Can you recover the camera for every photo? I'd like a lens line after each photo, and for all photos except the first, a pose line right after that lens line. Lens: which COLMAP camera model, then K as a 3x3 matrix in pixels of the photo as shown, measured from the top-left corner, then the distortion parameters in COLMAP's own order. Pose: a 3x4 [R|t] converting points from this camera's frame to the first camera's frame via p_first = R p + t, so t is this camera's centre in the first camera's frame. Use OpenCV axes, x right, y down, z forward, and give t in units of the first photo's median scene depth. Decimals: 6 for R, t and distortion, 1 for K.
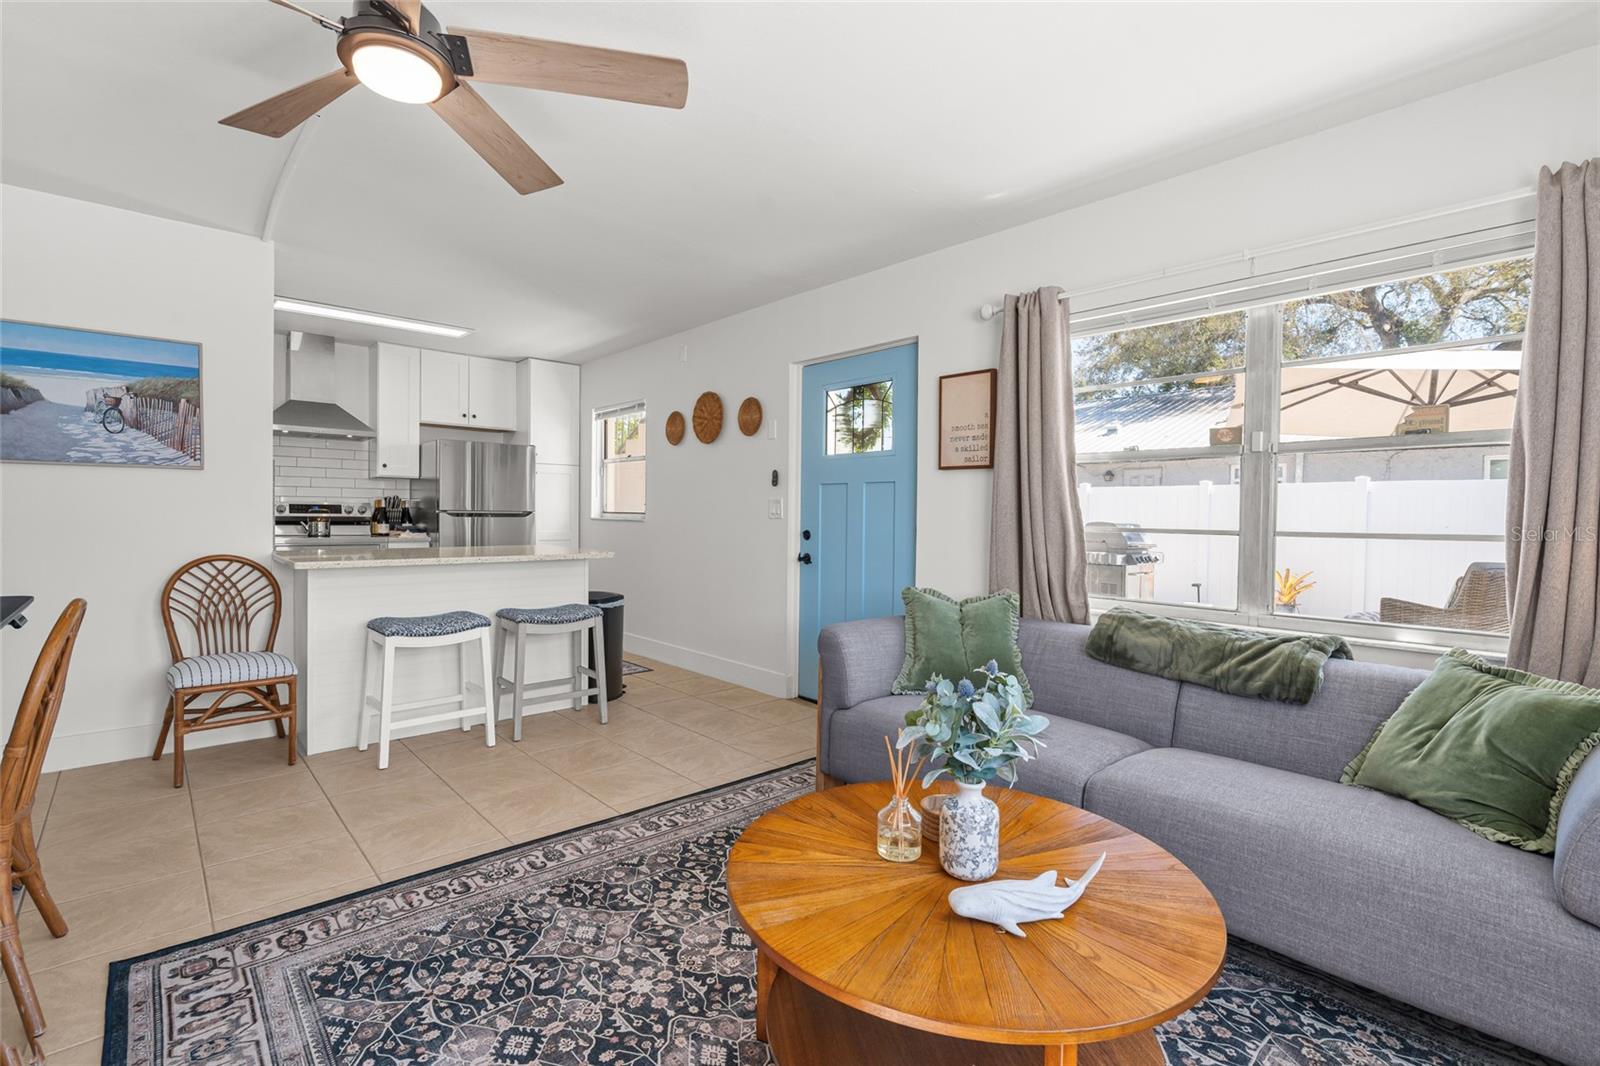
lens RADIAL K [[729.3, 0, 796.0], [0, 729.3, 506.2], [0, 0, 1]] dist [-0.002421, 0.000496]
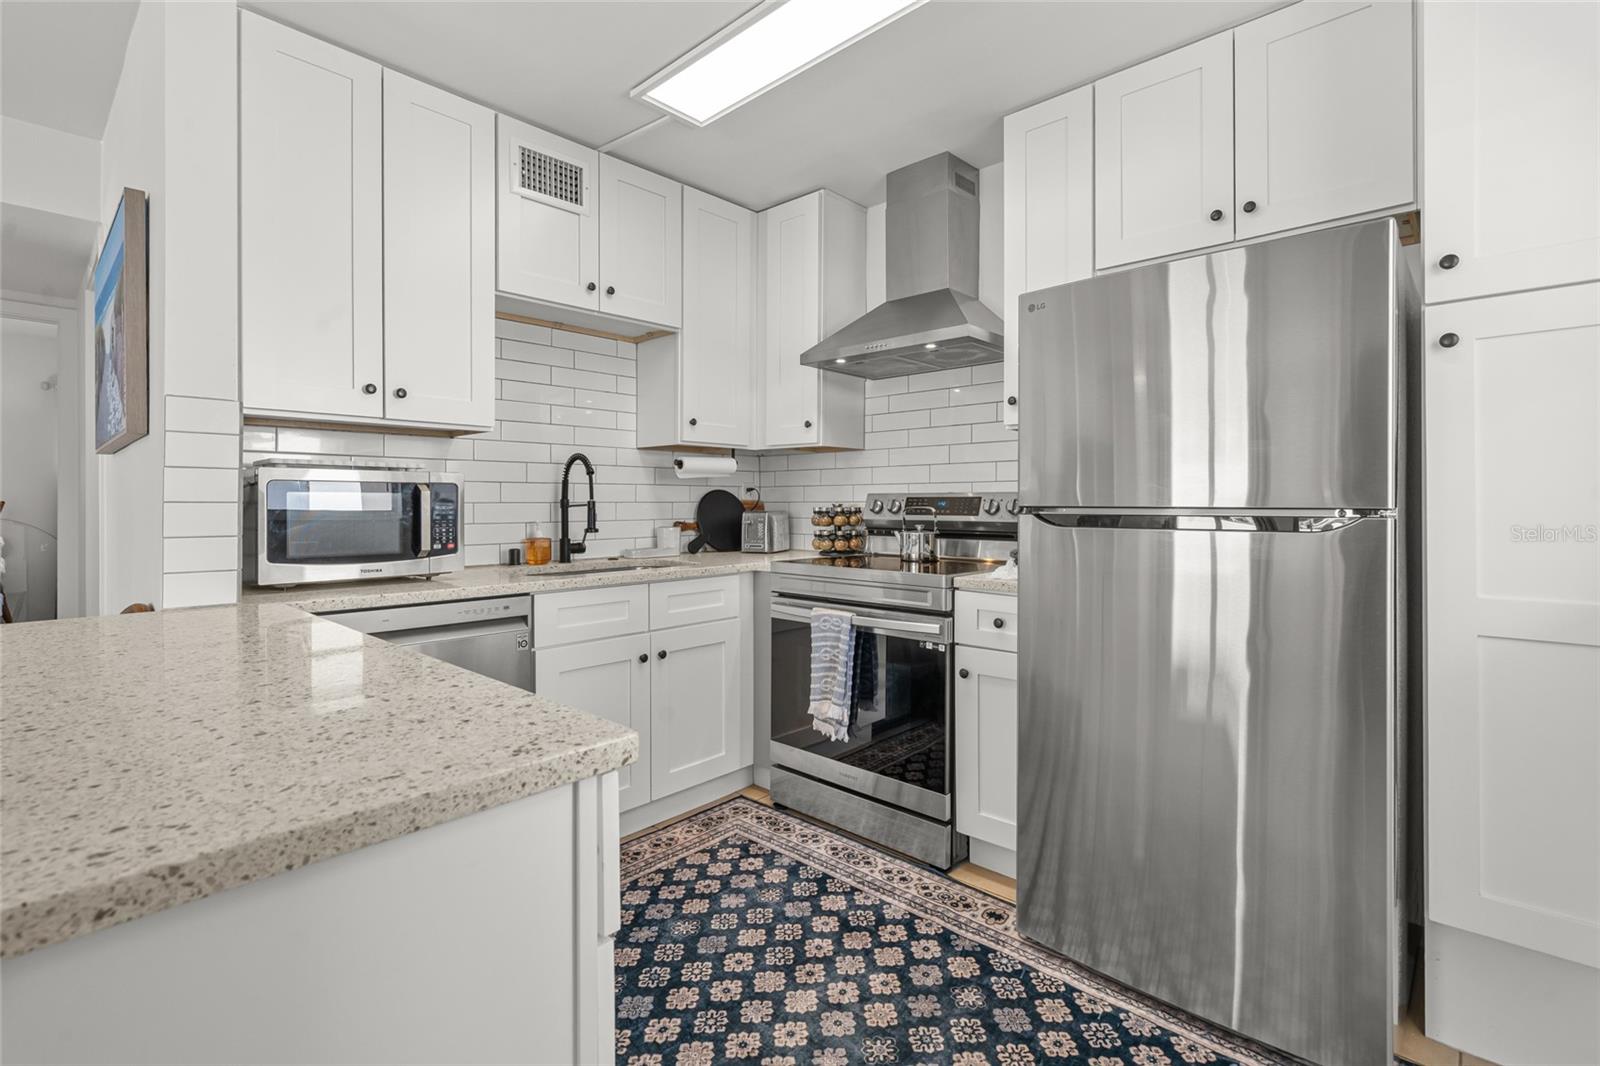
lens RADIAL K [[729.3, 0, 796.0], [0, 729.3, 506.2], [0, 0, 1]] dist [-0.002421, 0.000496]
pose [[0.084509, -0.007359, -0.996396, -0.366380], [0.012560, 0.999901, -0.006320, 0.012982], [0.996344, -0.011980, 0.084593, 1.940180]]
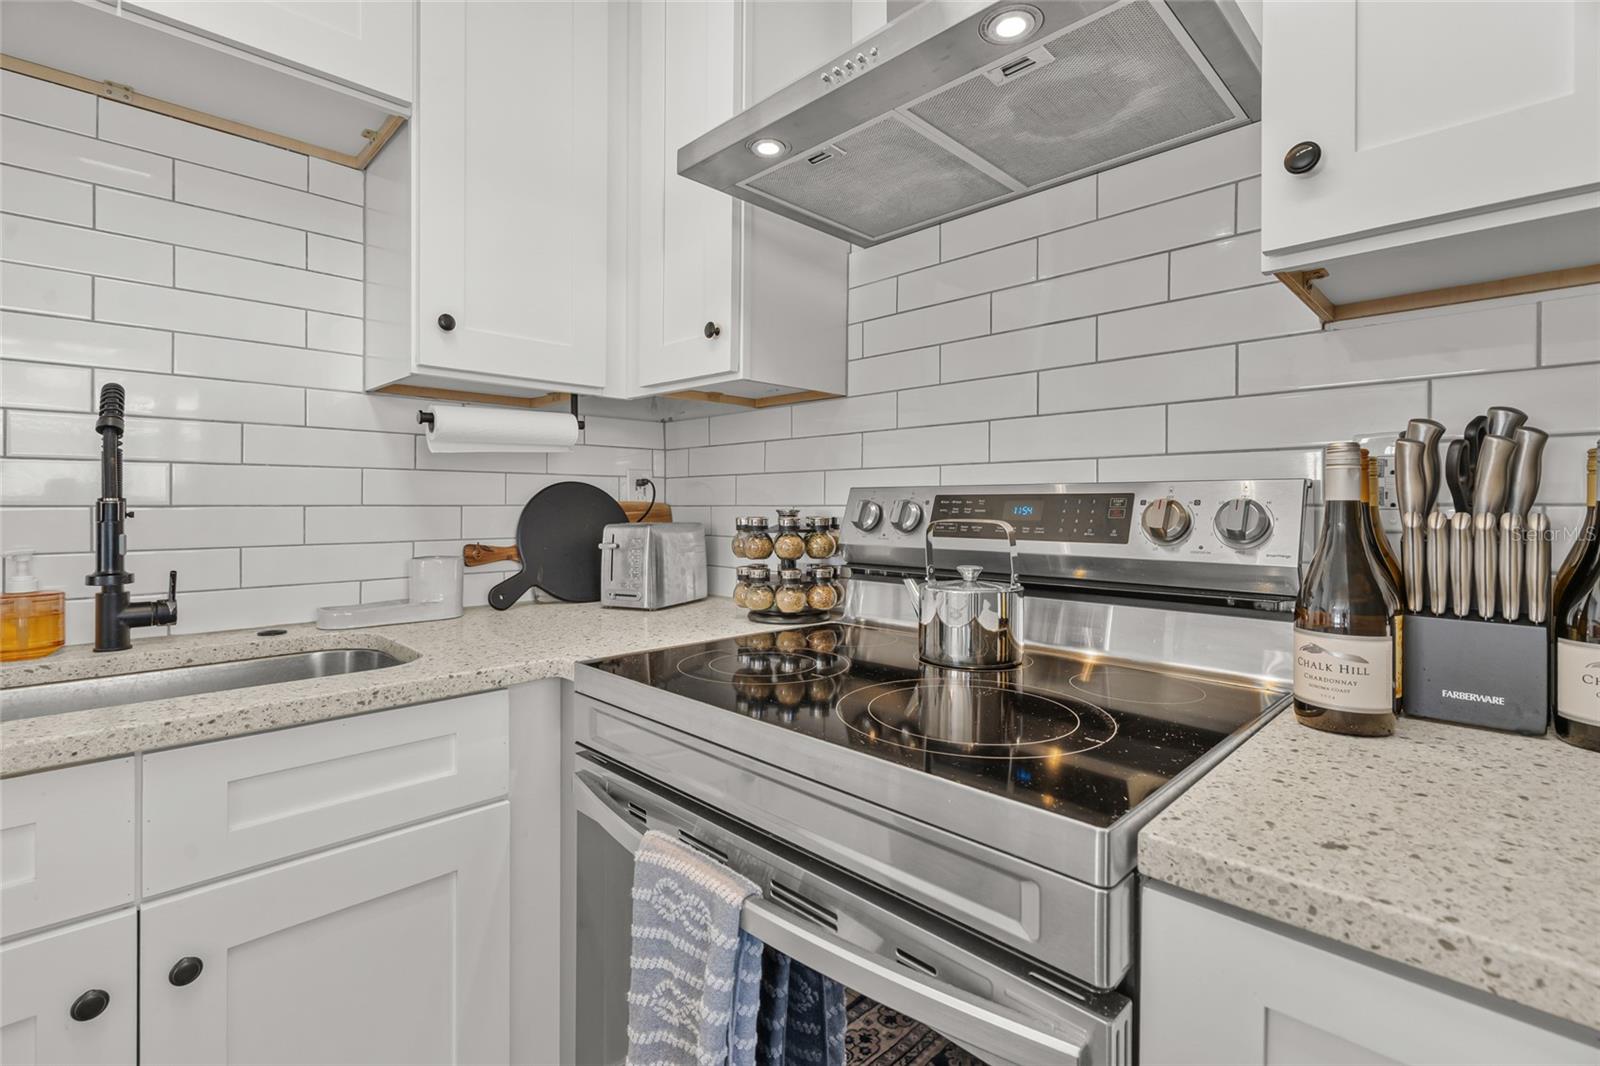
lens RADIAL K [[729.3, 0, 796.0], [0, 729.3, 506.2], [0, 0, 1]] dist [-0.002421, 0.000496]
pose [[0.046740, -0.011144, -0.998845, -1.033937], [0.009520, 0.999897, -0.010711, 0.005391], [0.998862, -0.009008, 0.046842, 2.099813]]
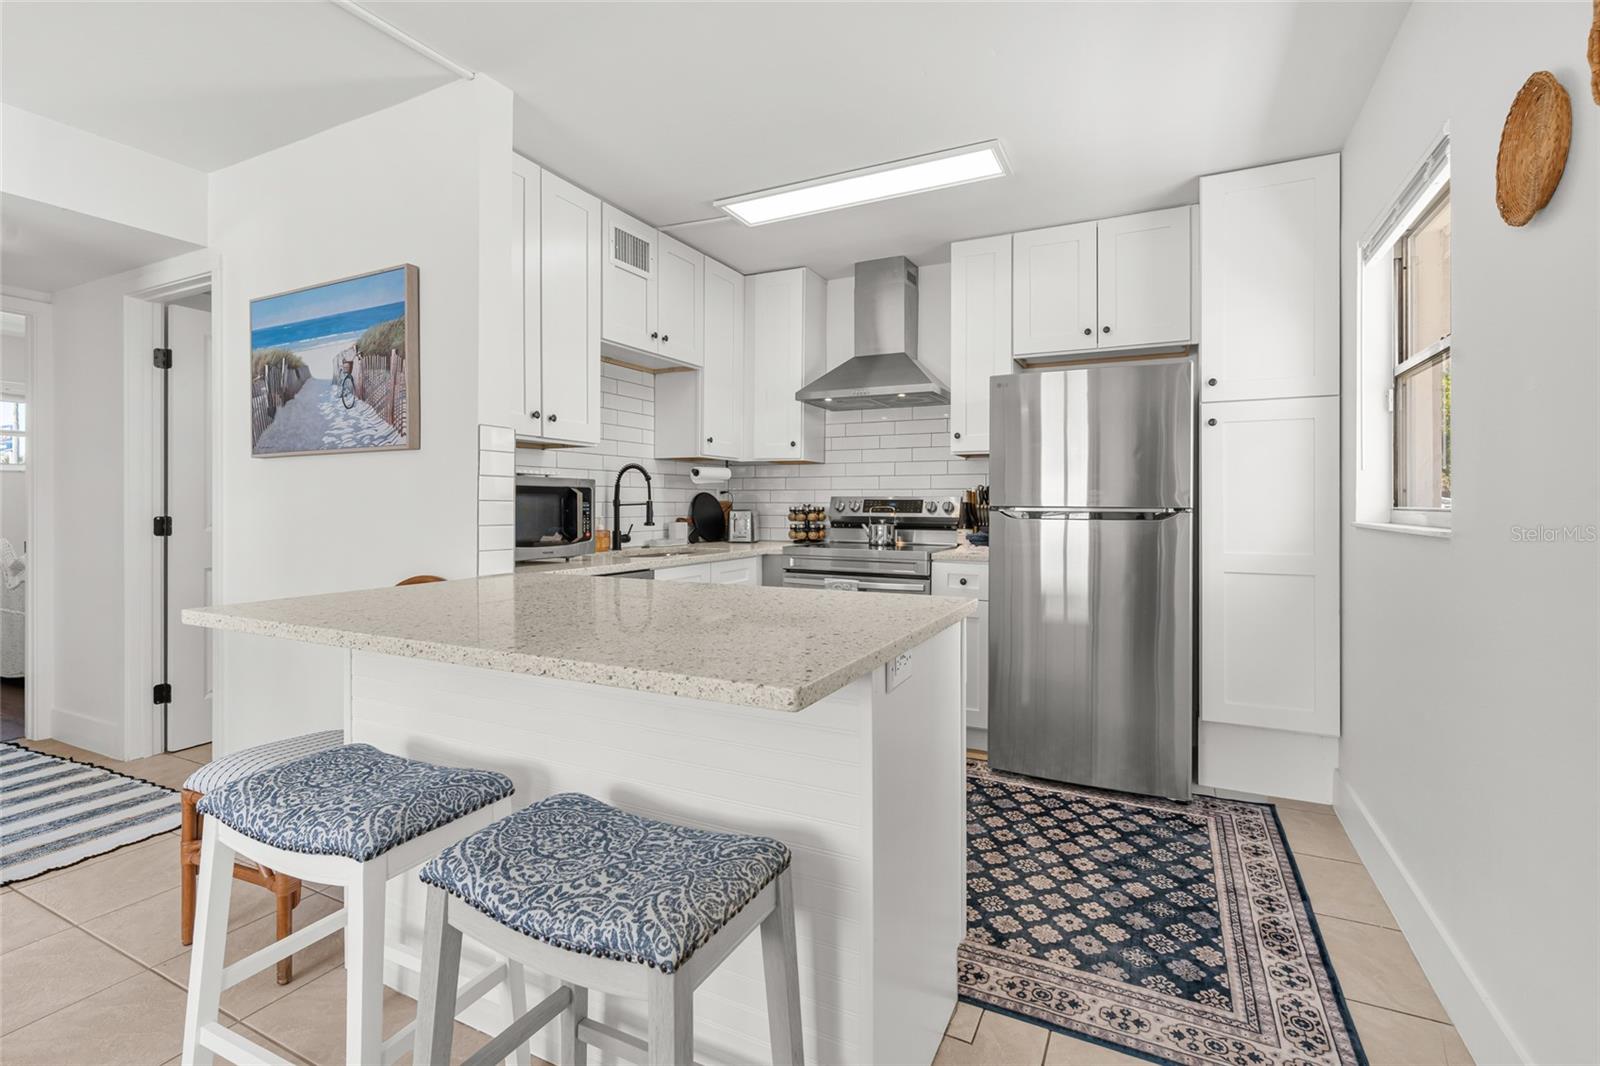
lens RADIAL K [[729.3, 0, 796.0], [0, 729.3, 506.2], [0, 0, 1]] dist [-0.002421, 0.000496]
pose [[0.355234, -0.007165, -0.934750, -0.069451], [0.009442, 0.999947, -0.004076, 0.012914], [0.934730, -0.007378, 0.355283, 1.497799]]
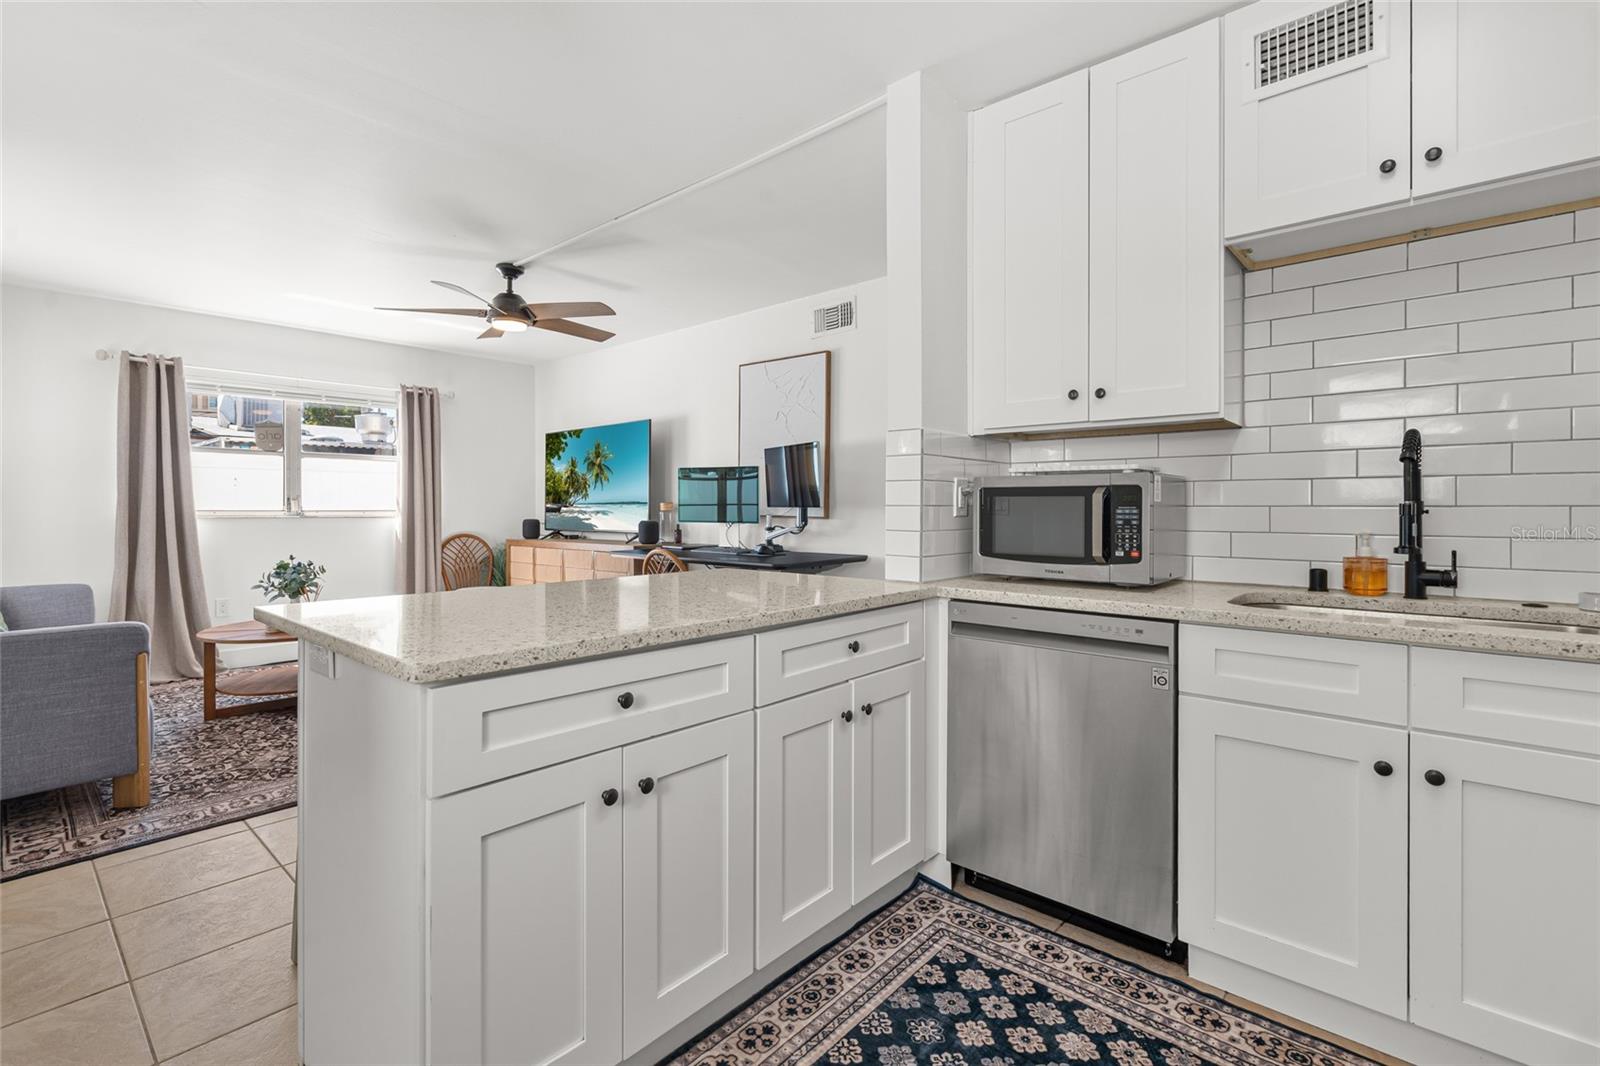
lens RADIAL K [[729.3, 0, 796.0], [0, 729.3, 506.2], [0, 0, 1]] dist [-0.002421, 0.000496]
pose [[-0.994402, -0.010378, -0.105149, -0.827558], [-0.009471, 0.999914, -0.009121, 0.008824], [0.105234, -0.008075, -0.994415, 2.344184]]
